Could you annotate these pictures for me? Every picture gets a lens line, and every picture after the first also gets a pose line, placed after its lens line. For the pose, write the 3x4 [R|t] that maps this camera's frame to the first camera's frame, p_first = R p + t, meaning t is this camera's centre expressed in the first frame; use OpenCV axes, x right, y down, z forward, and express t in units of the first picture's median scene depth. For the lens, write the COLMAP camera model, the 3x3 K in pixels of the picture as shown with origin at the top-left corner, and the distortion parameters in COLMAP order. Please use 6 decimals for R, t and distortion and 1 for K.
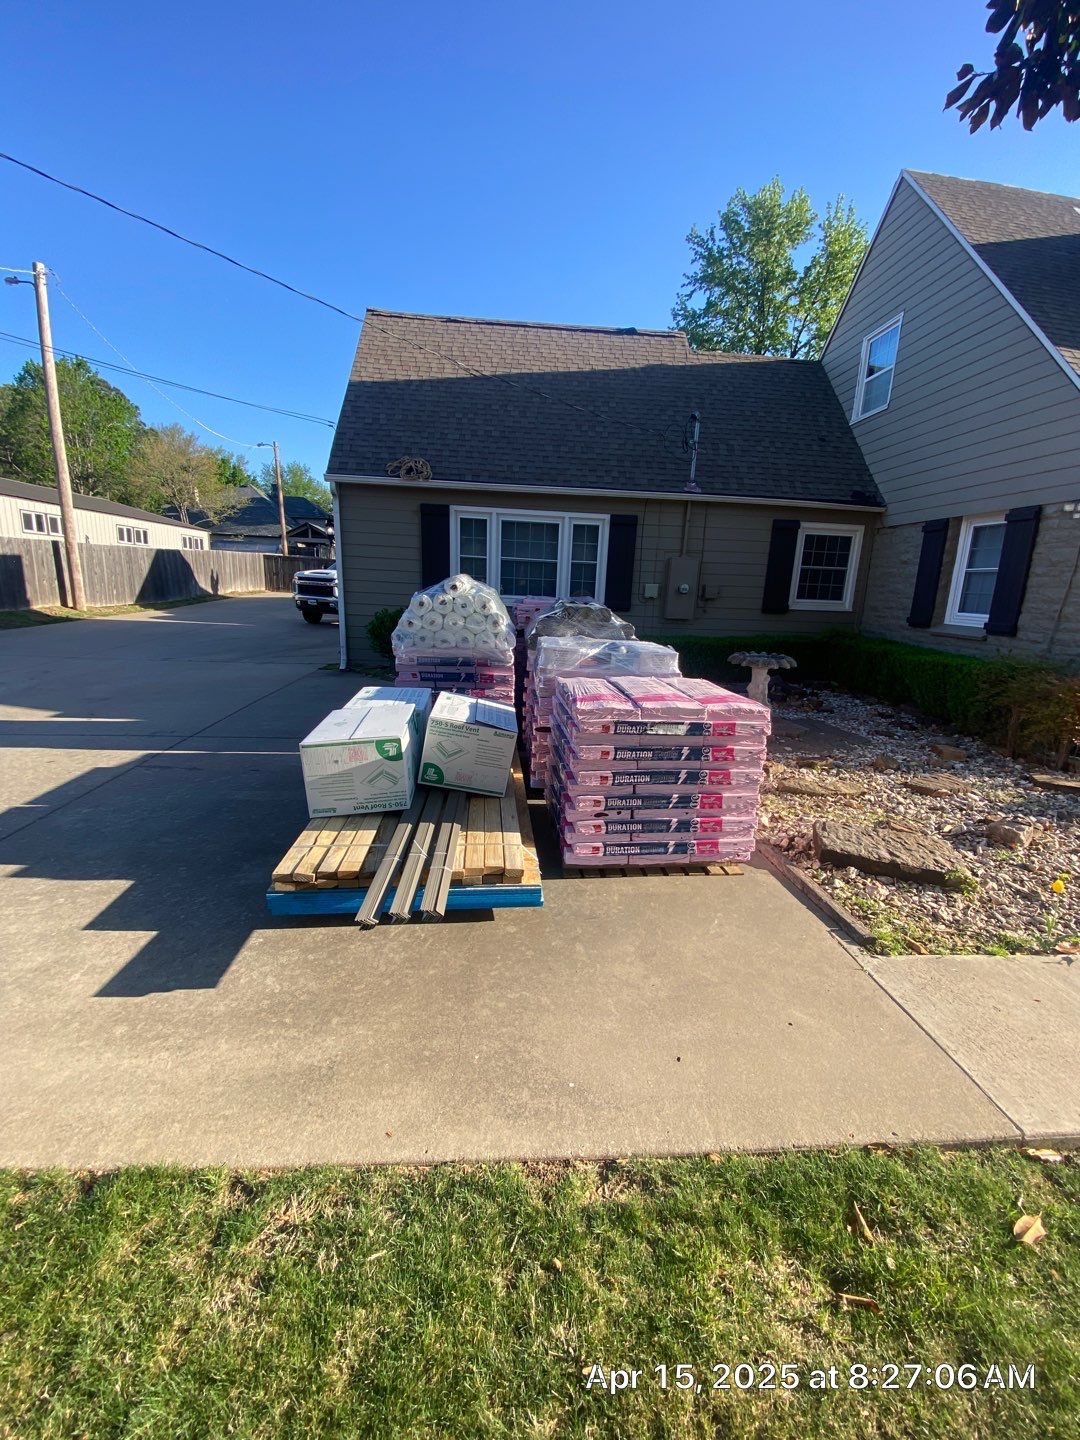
lens RADIAL K [[579.8, 0, 540.0], [0, 579.8, 720.0], [0, 0, 1]] dist [0.001758, -0.010777]
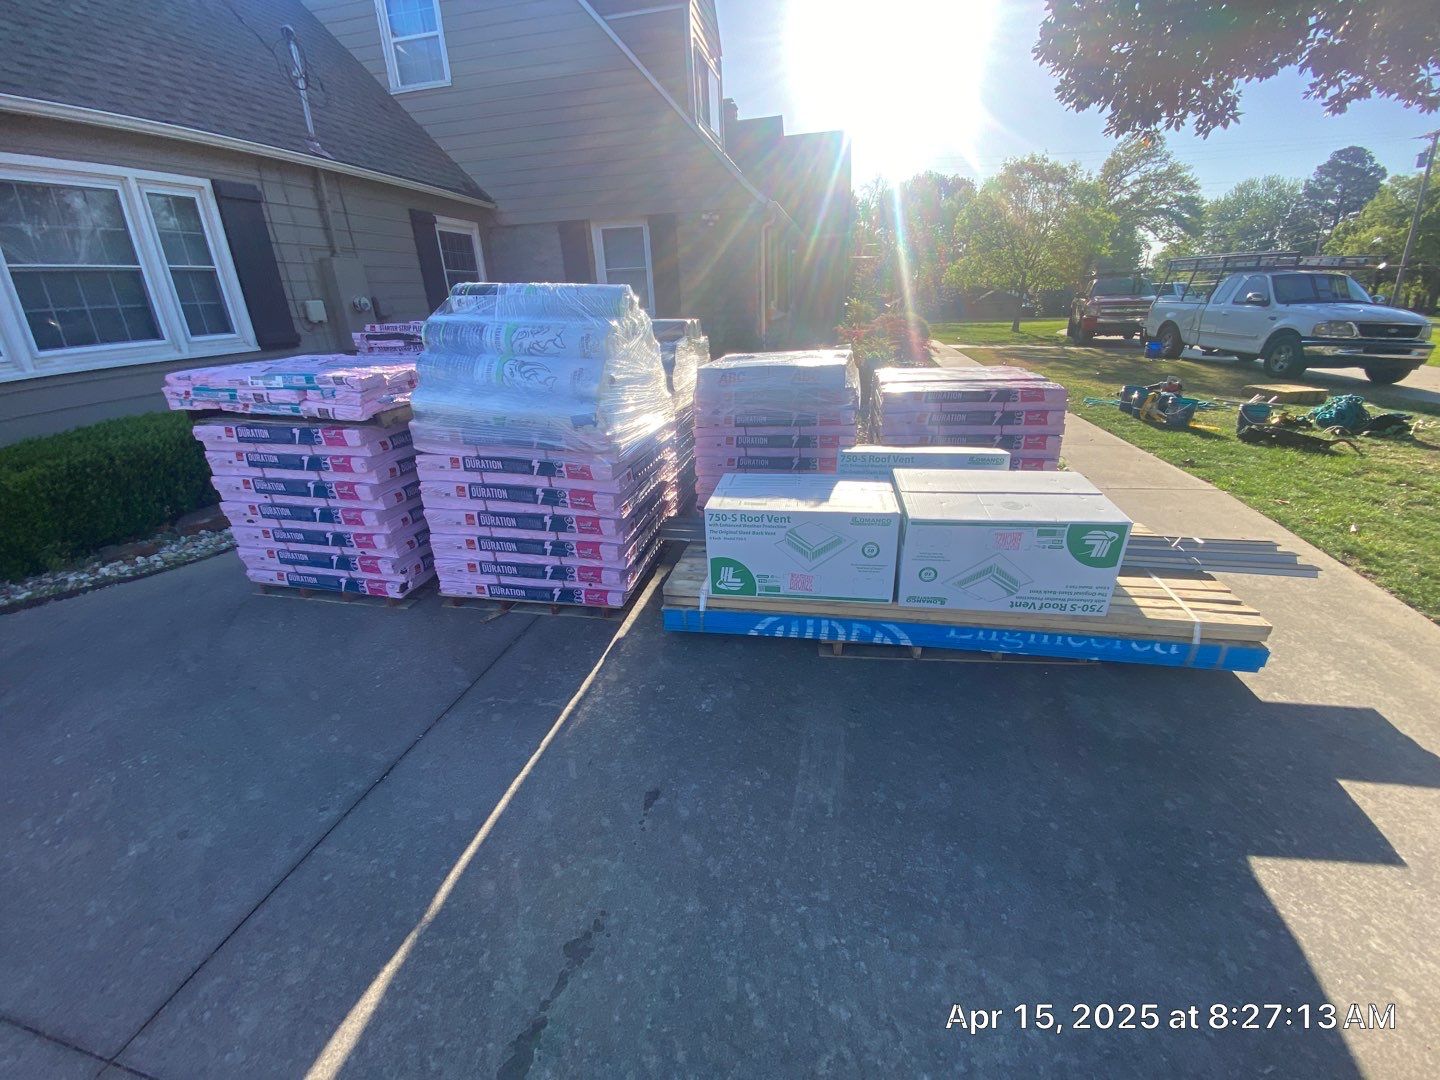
lens RADIAL K [[579.8, 0, 720.0], [0, 579.8, 540.0], [0, 0, 1]] dist [0.001758, -0.010777]
pose [[0.274446, -0.415962, 0.866980, -0.436165], [0.260075, 0.900106, 0.349528, -0.120208], [-0.925765, 0.129554, 0.355212, 0.450614]]
